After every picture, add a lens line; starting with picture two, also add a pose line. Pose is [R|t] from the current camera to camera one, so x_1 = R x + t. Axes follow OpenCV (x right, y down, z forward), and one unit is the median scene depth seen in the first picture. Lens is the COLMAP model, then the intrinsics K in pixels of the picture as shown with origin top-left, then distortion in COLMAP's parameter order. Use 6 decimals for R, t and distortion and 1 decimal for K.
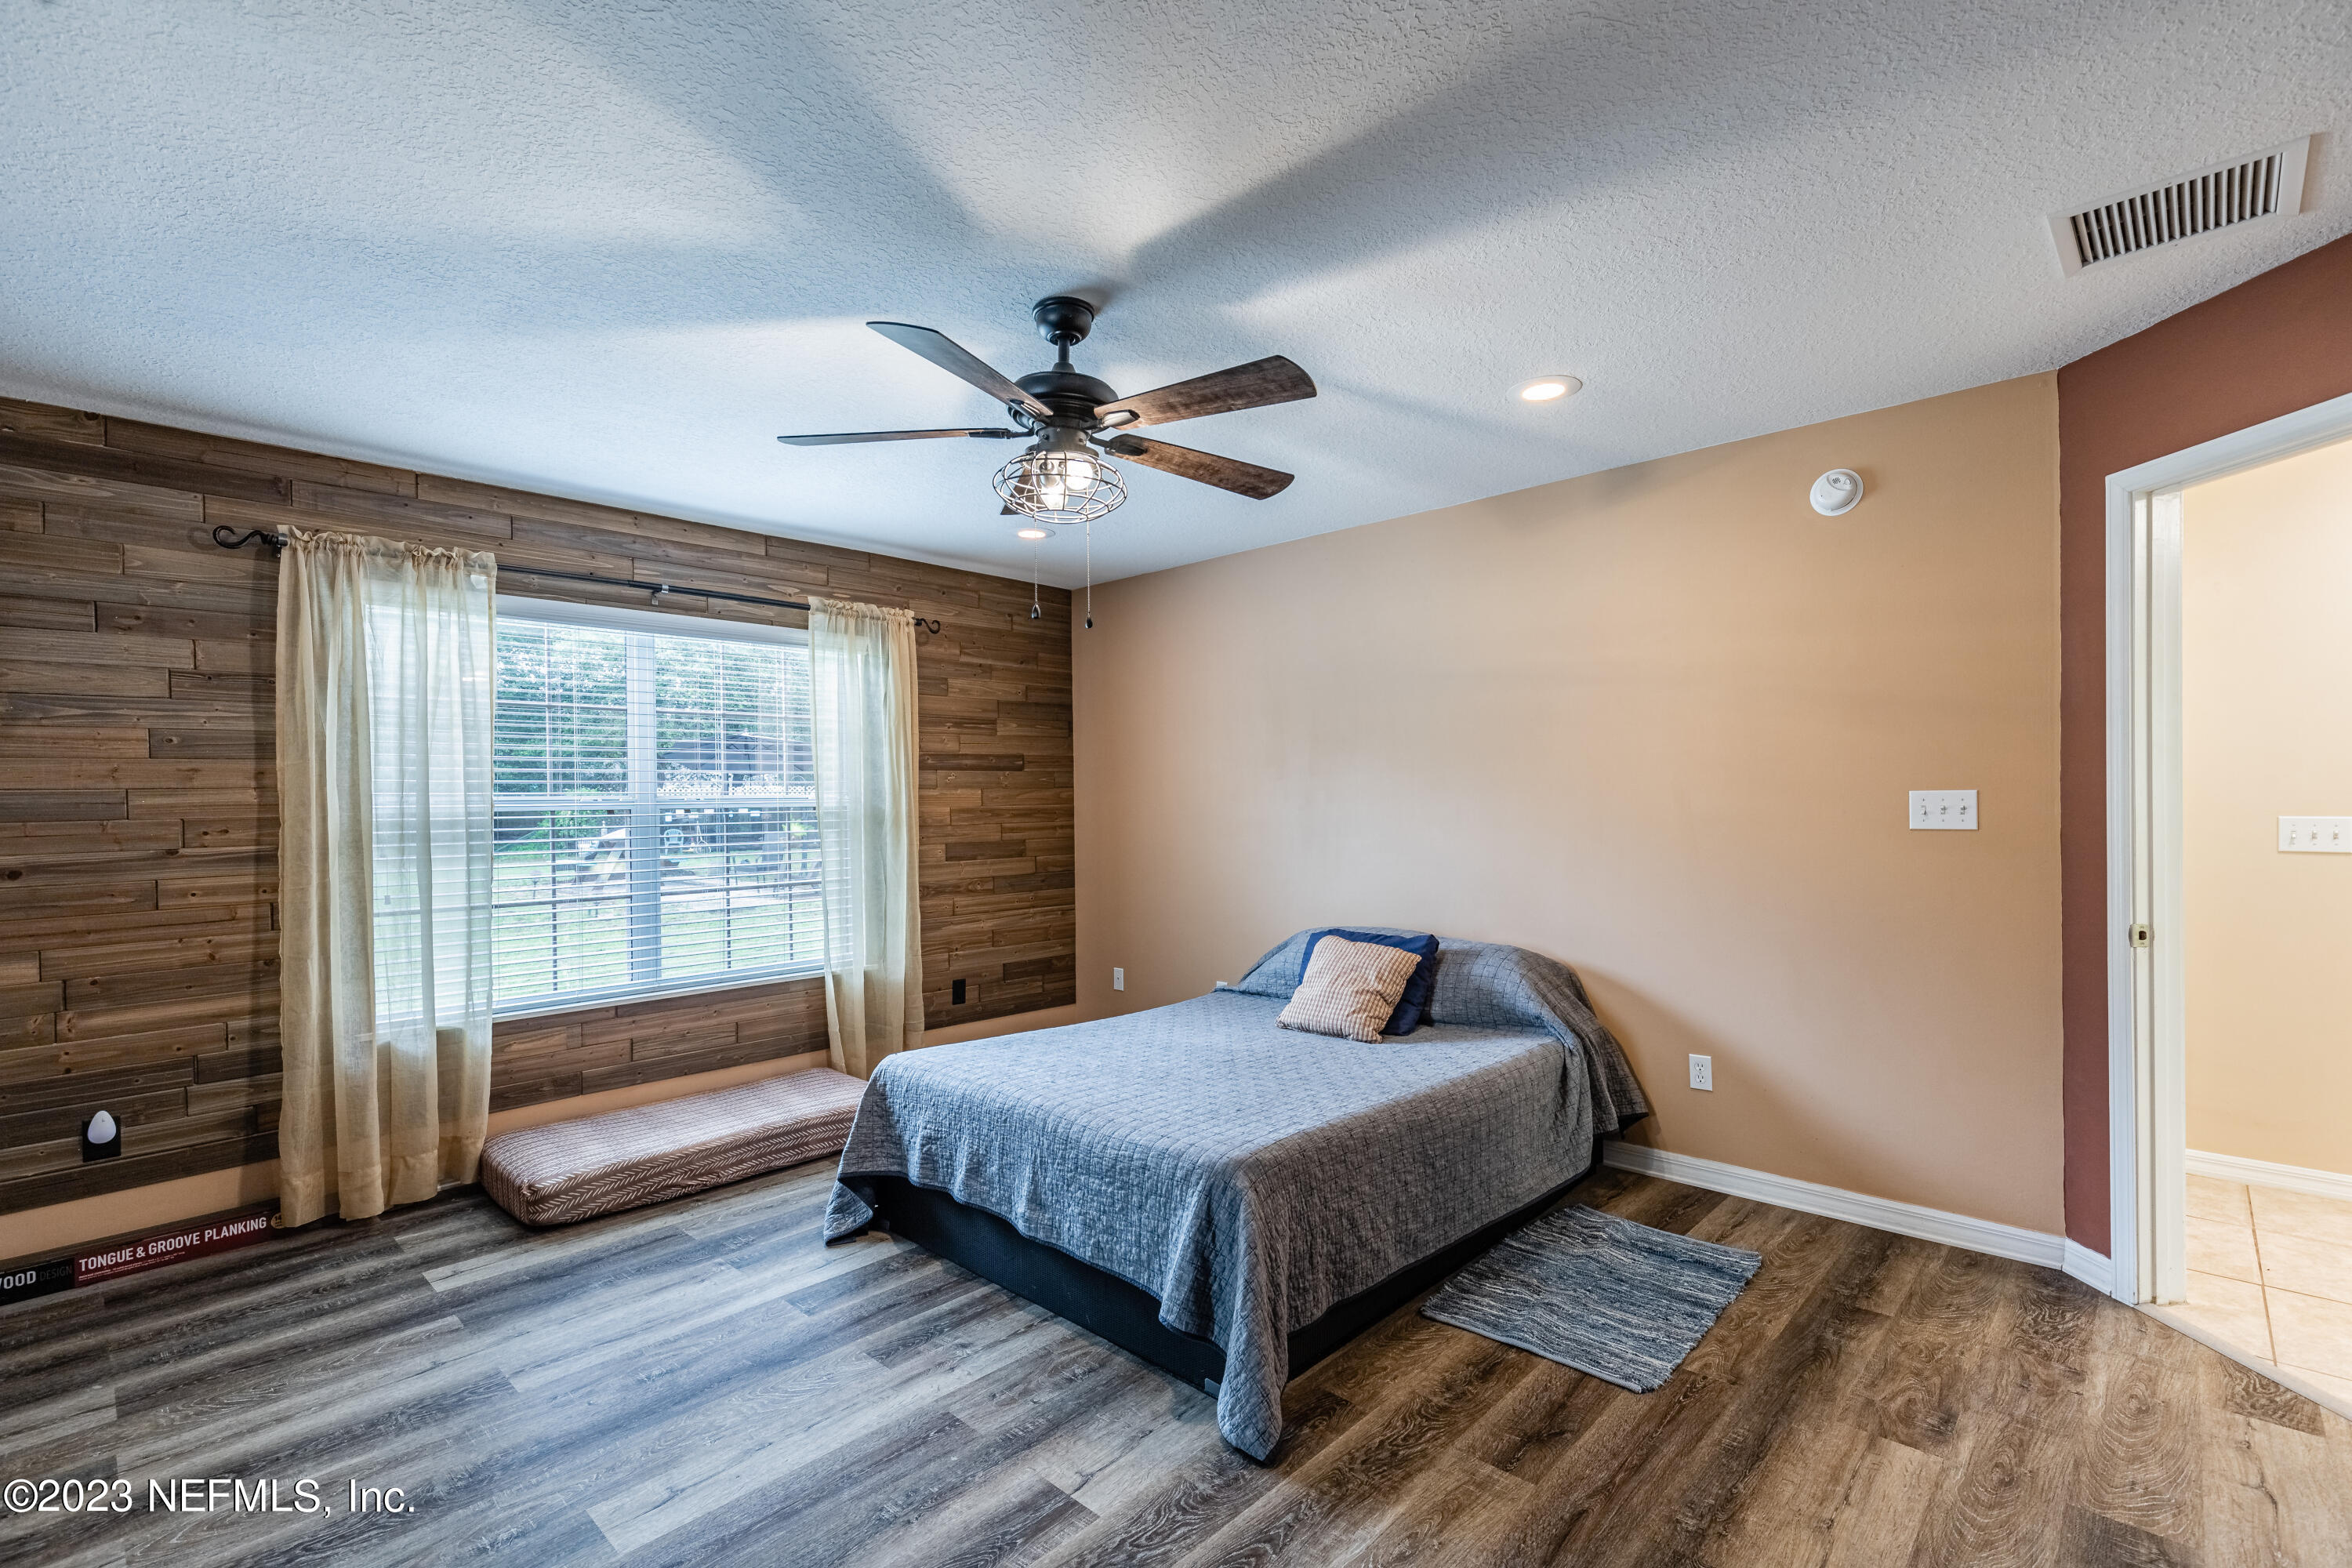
lens RADIAL K [[1054.8, 0, 1188.7], [0, 1054.8, 795.7], [0, 0, 1]] dist [0.010333, -0.001609]
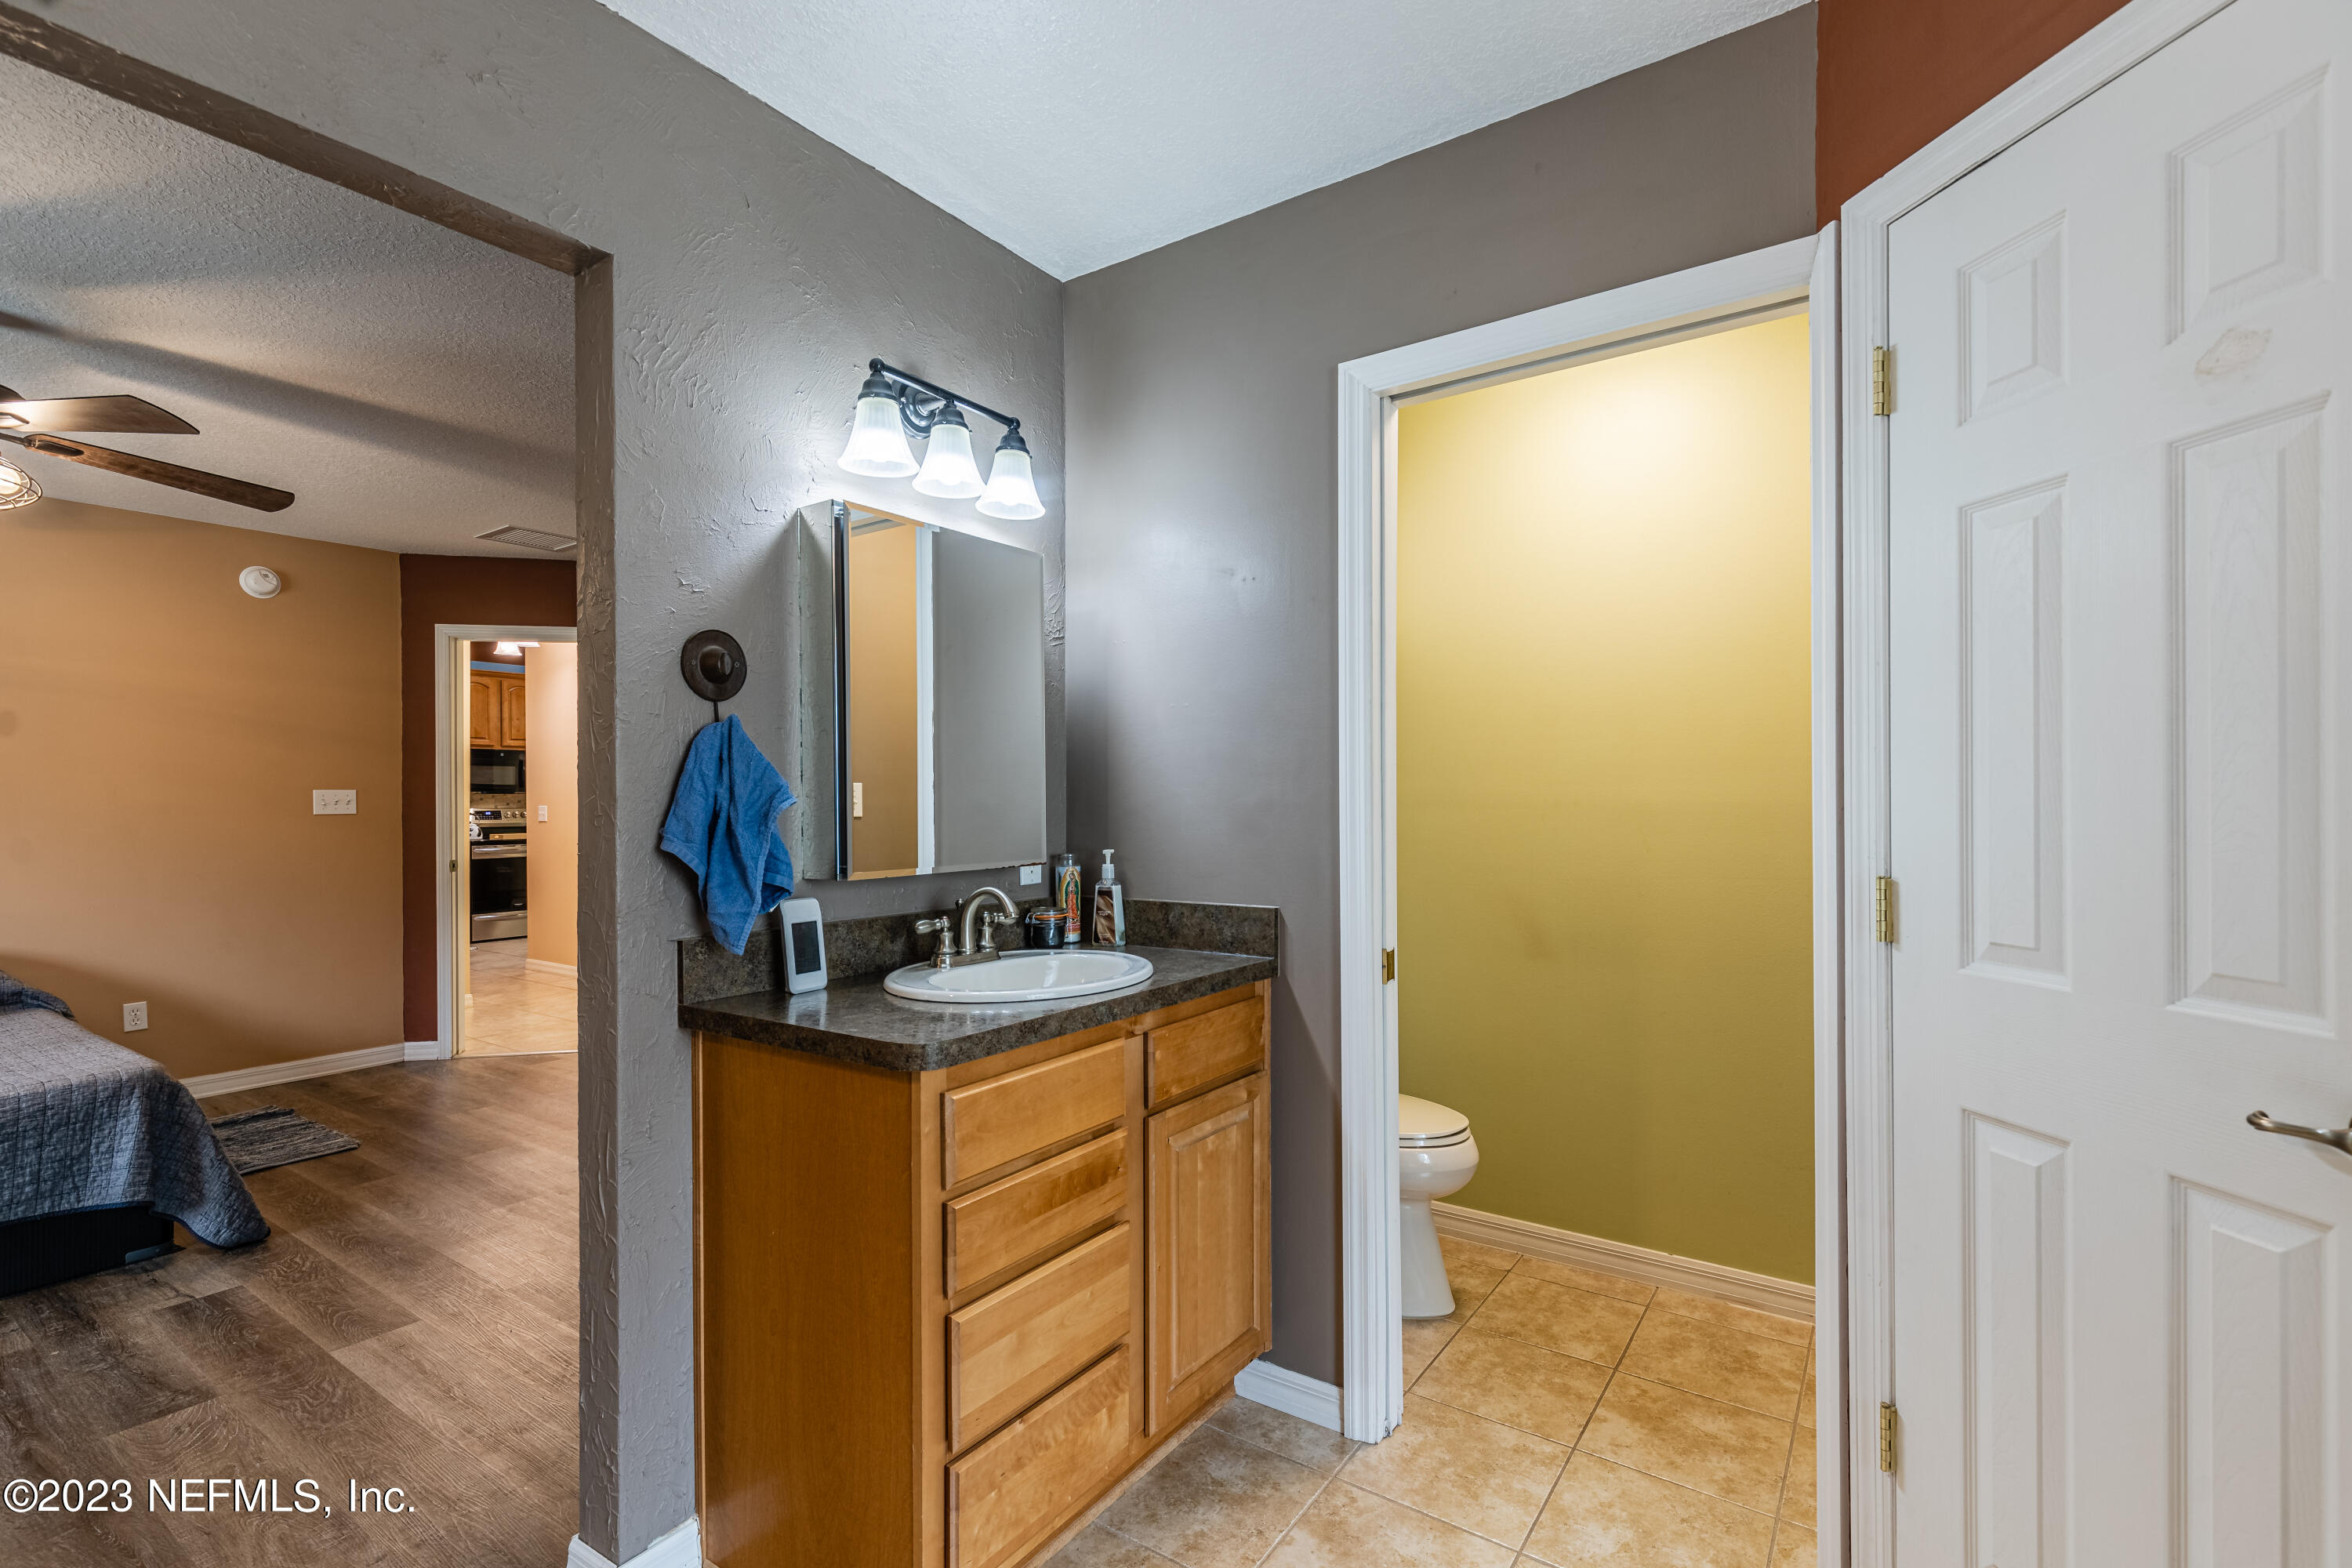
lens RADIAL K [[1054.8, 0, 1180.0], [0, 1054.8, 790.0], [0, 0, 1]] dist [0.010333, -0.001609]
pose [[-0.148655, 0.019664, 0.988694, -1.048463], [0.010702, 0.999776, -0.018275, 0.037220], [-0.988831, 0.007865, -0.148833, -0.020165]]
